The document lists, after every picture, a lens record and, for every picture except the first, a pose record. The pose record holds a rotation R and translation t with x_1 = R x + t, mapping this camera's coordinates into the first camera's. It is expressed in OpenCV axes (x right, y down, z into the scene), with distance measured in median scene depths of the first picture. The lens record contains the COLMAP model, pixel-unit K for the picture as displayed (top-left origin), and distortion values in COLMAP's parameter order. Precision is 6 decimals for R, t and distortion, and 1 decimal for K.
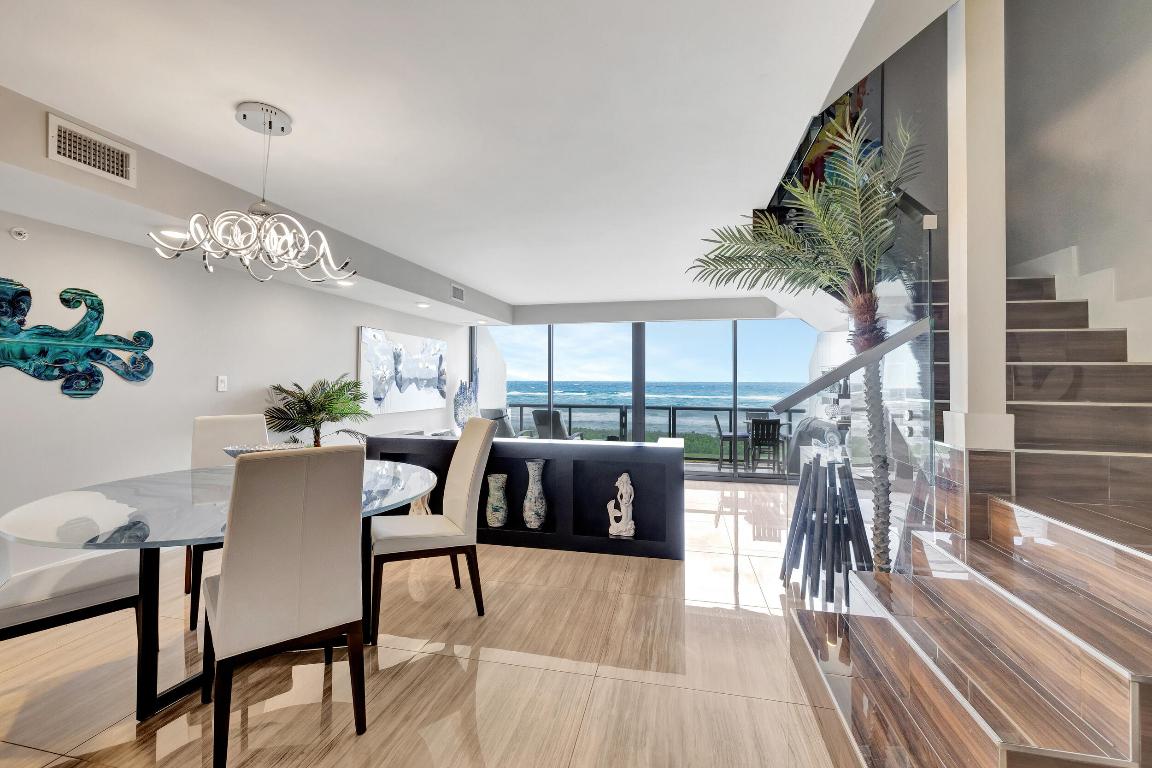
lens RADIAL K [[484.9, 0, 578.6], [0, 484.9, 374.1], [0, 0, 1]] dist [0.005501, -0.000986]
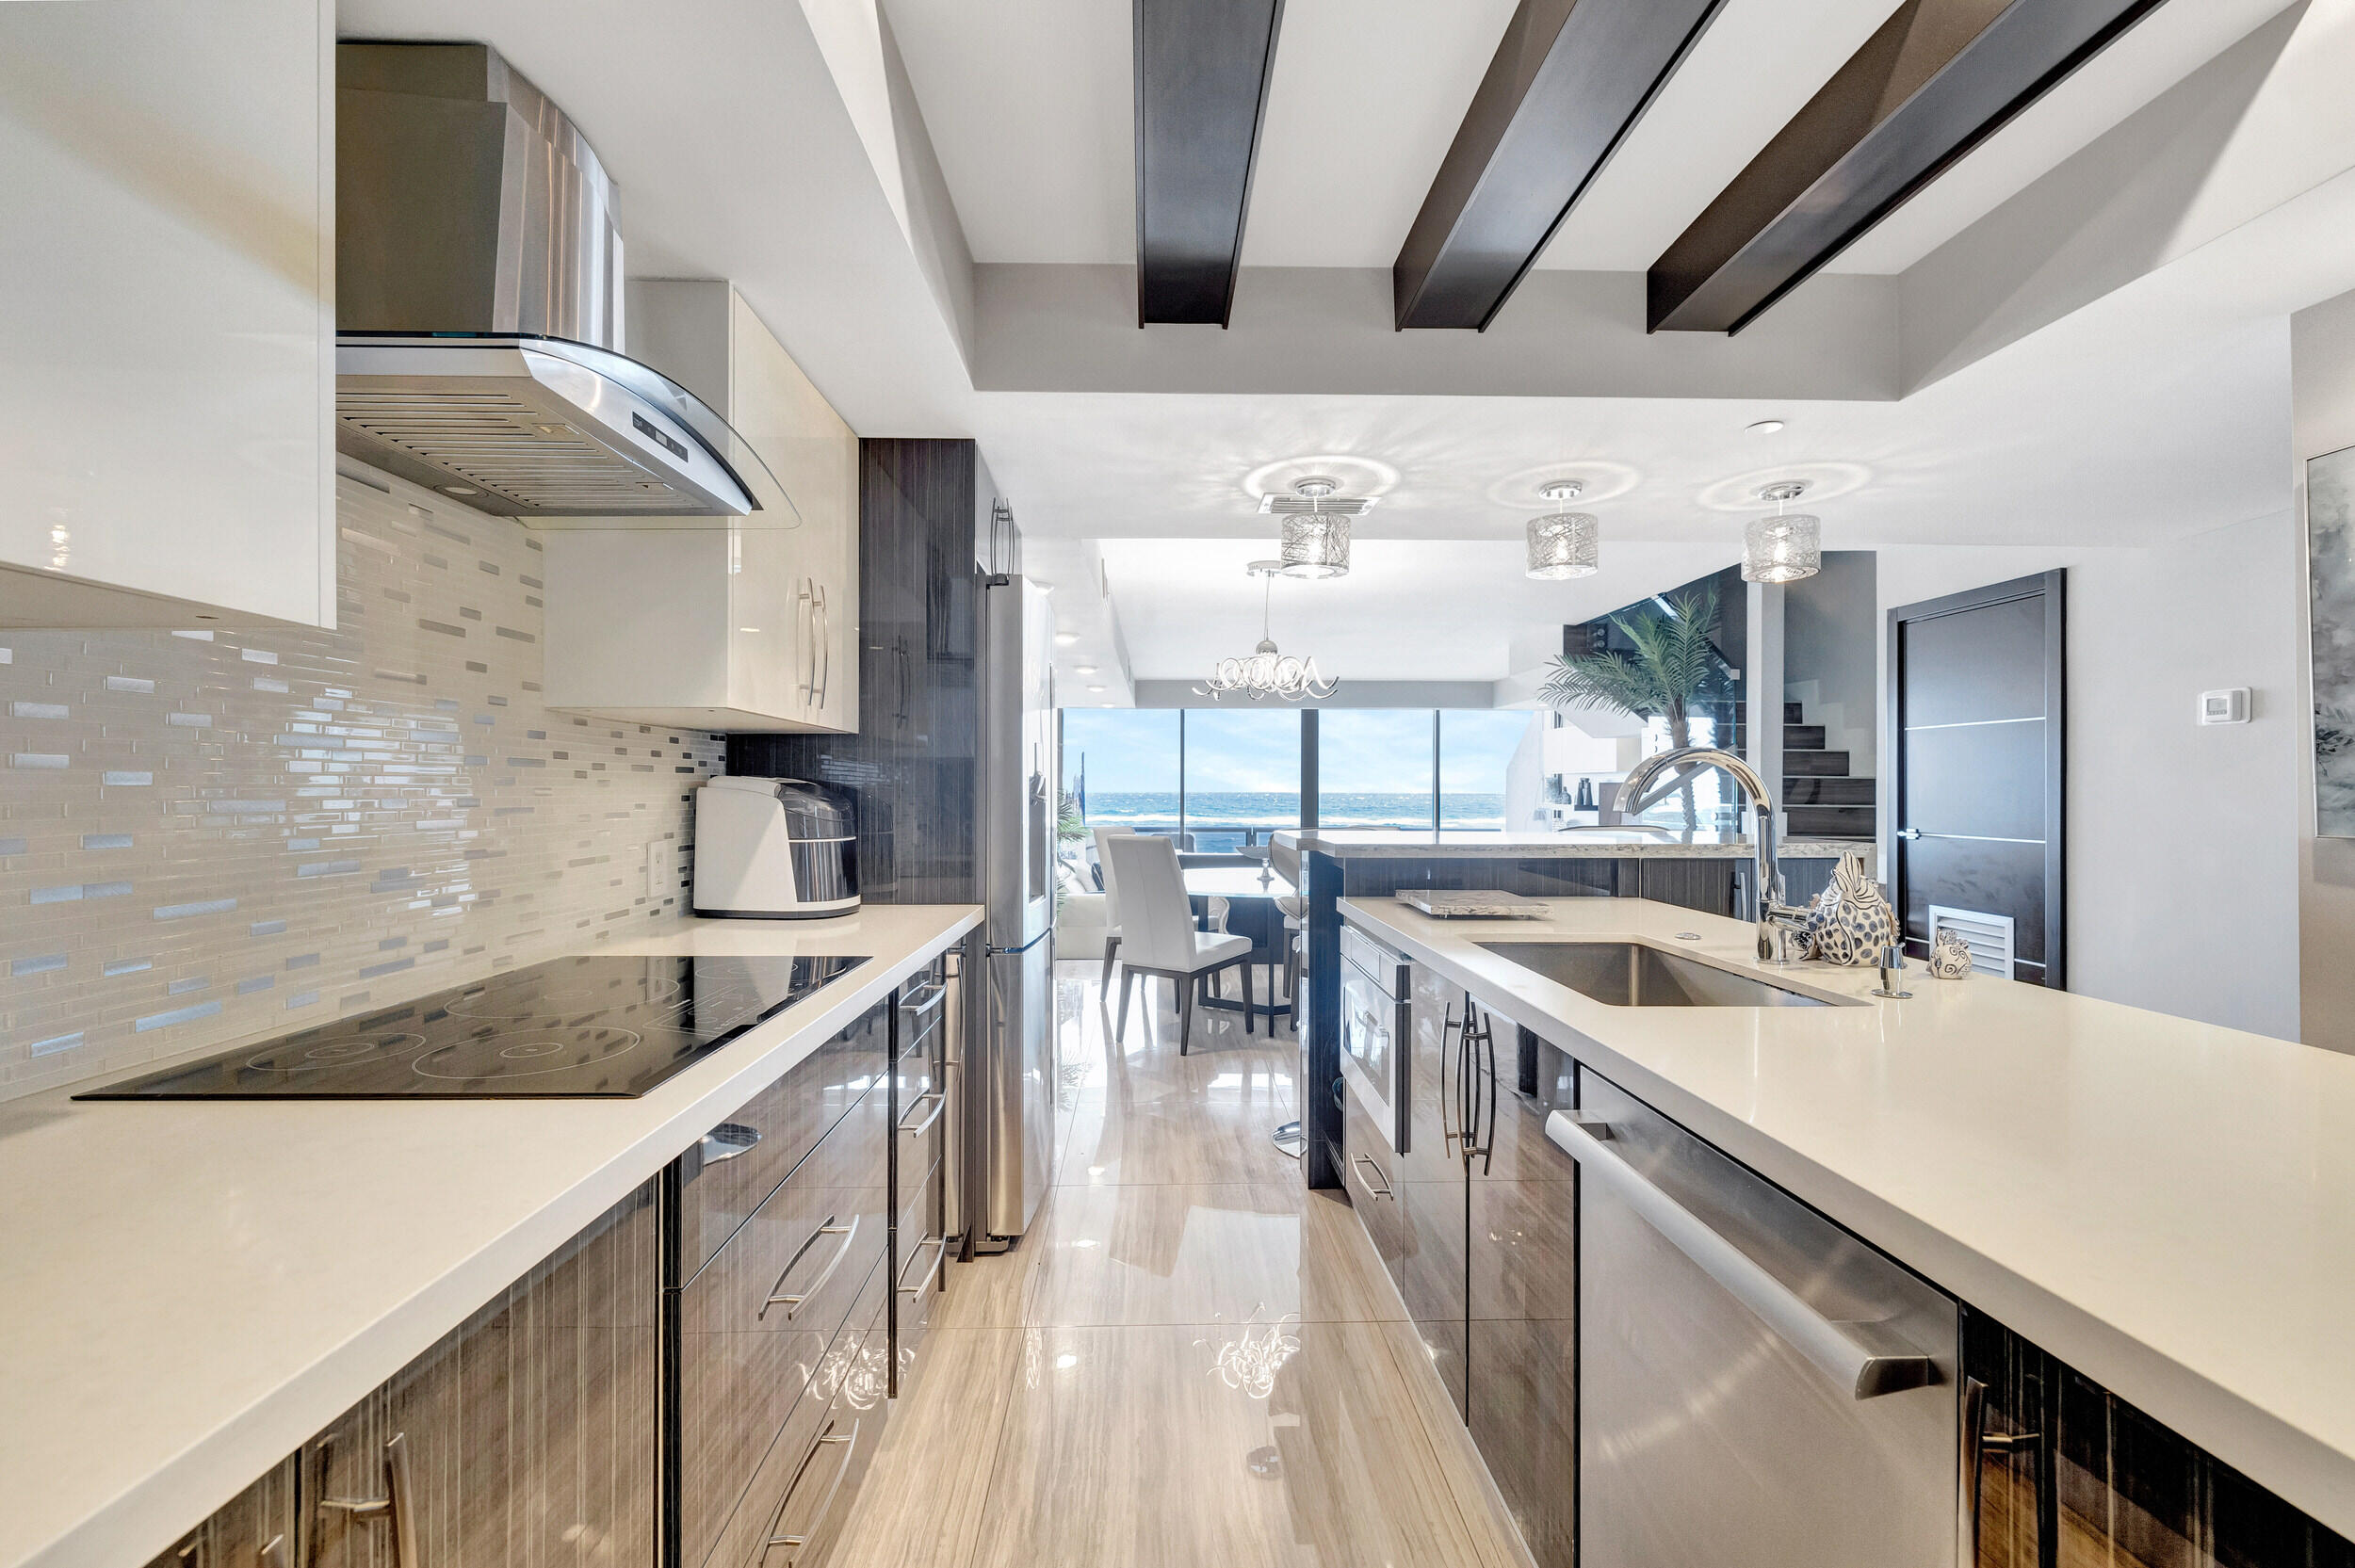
lens RADIAL K [[991.2, 0, 1181.0], [0, 991.2, 784.7], [0, 0, 1]] dist [0.005501, -0.000986]
pose [[0.970403, -0.001716, 0.241487, -1.048947], [-0.000185, 0.999969, 0.007846, -0.015185], [-0.241493, -0.007659, 0.970372, -0.960375]]
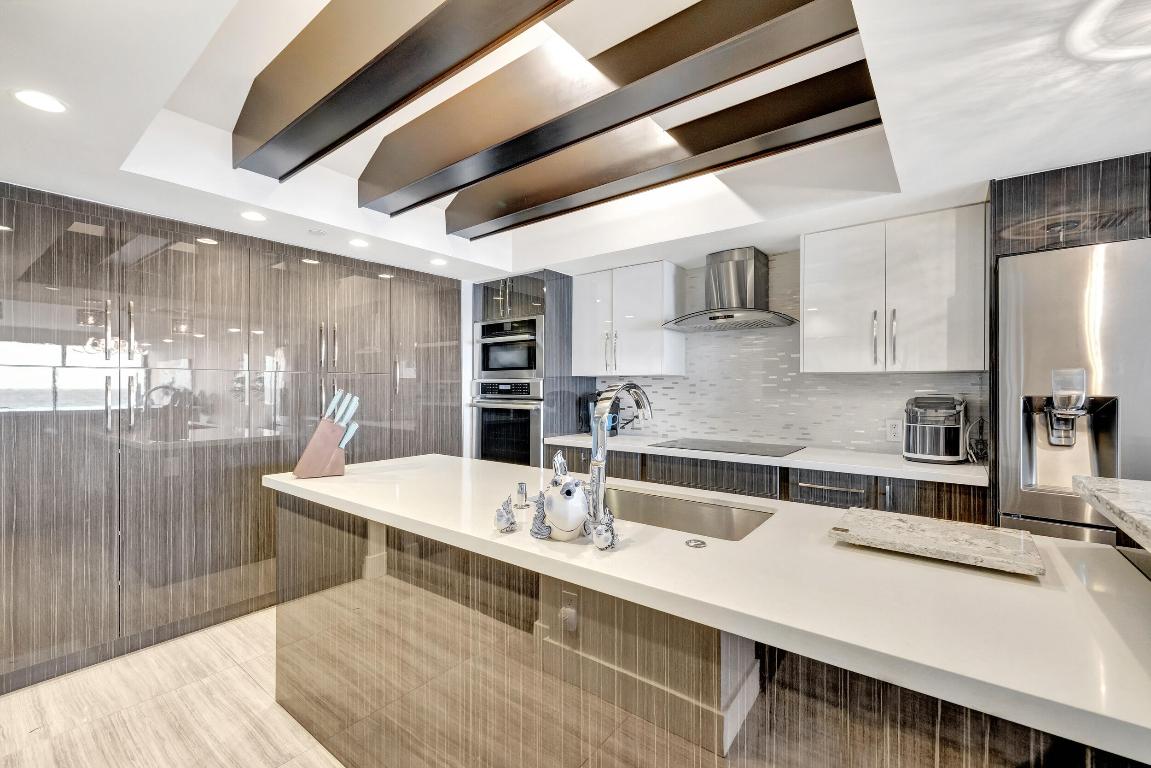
lens RADIAL K [[484.5, 0, 575.7], [0, 484.5, 384.2], [0, 0, 1]] dist [0.005501, -0.000986]
pose [[-0.435676, -0.008260, -0.900066, -0.181414], [0.008702, 0.999873, -0.013387, -0.026393], [0.900062, -0.013665, -0.435549, -0.309207]]
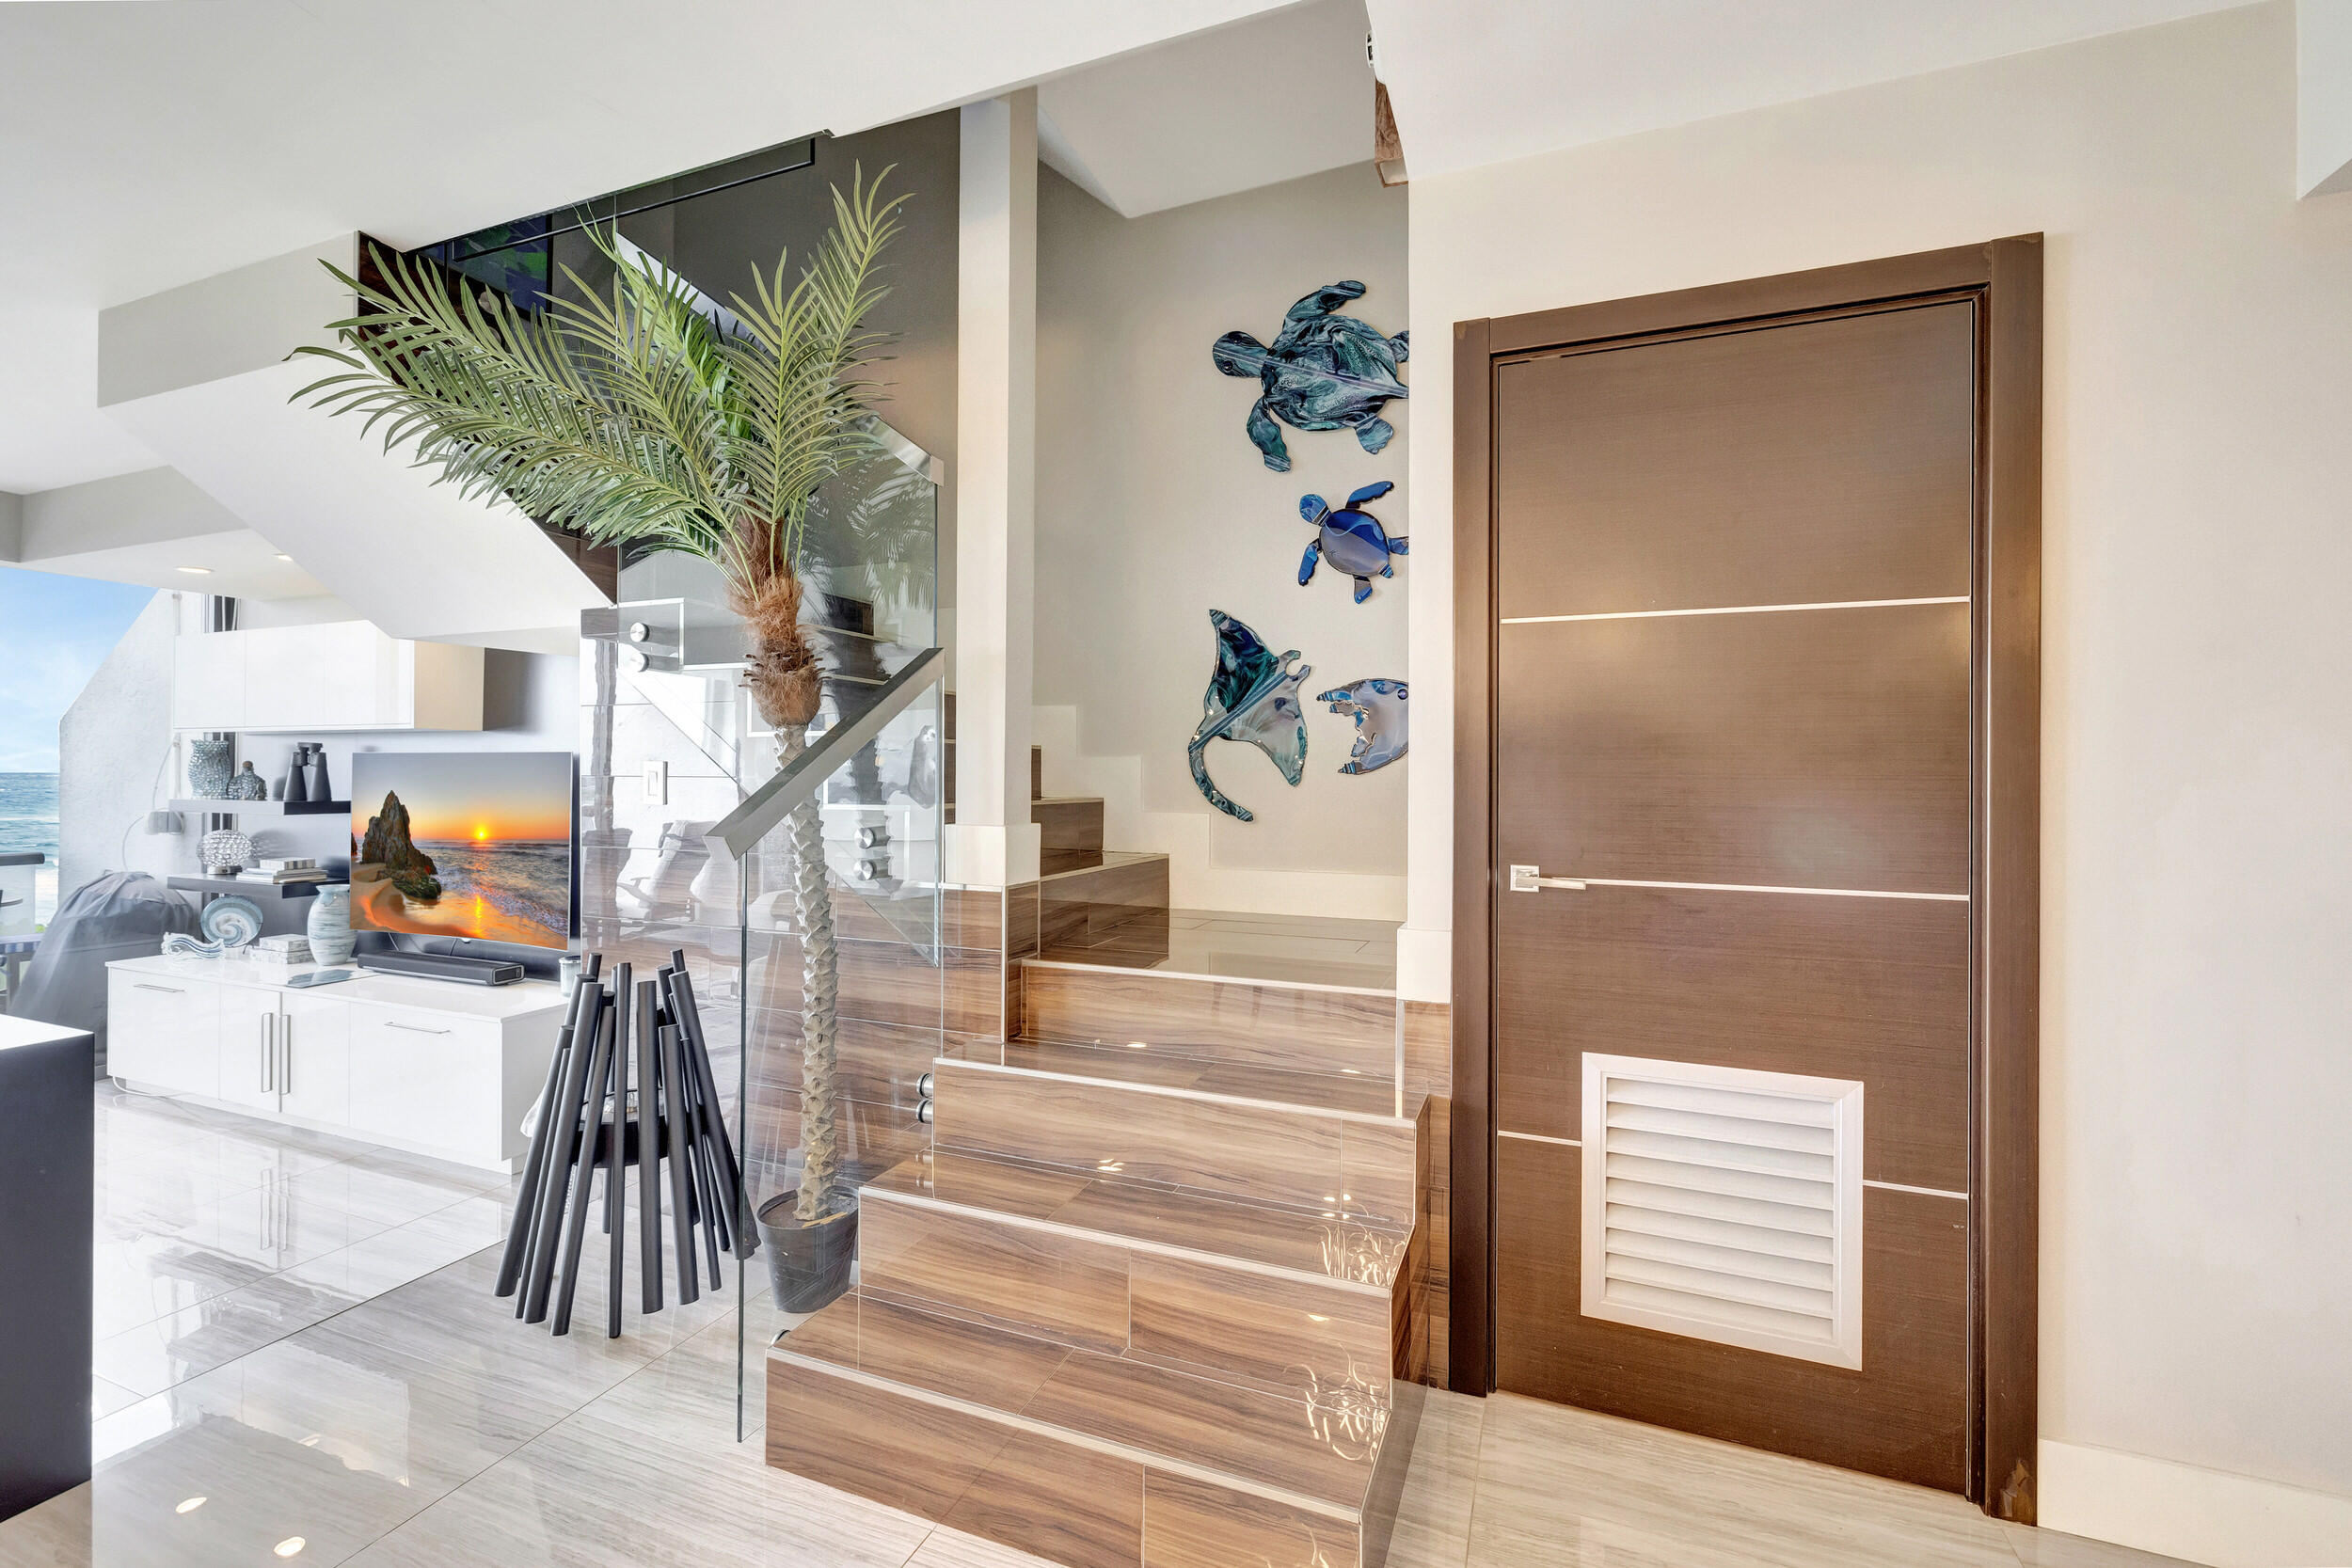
lens RADIAL K [[990.0, 0, 1143.8], [0, 990.0, 768.8], [0, 0, 1]] dist [0.005501, -0.000986]
pose [[0.168724, -0.006008, 0.985645, -0.220201], [-0.013115, 0.999879, 0.008340, 0.000092], [-0.985576, -0.014334, 0.168625, 0.417123]]
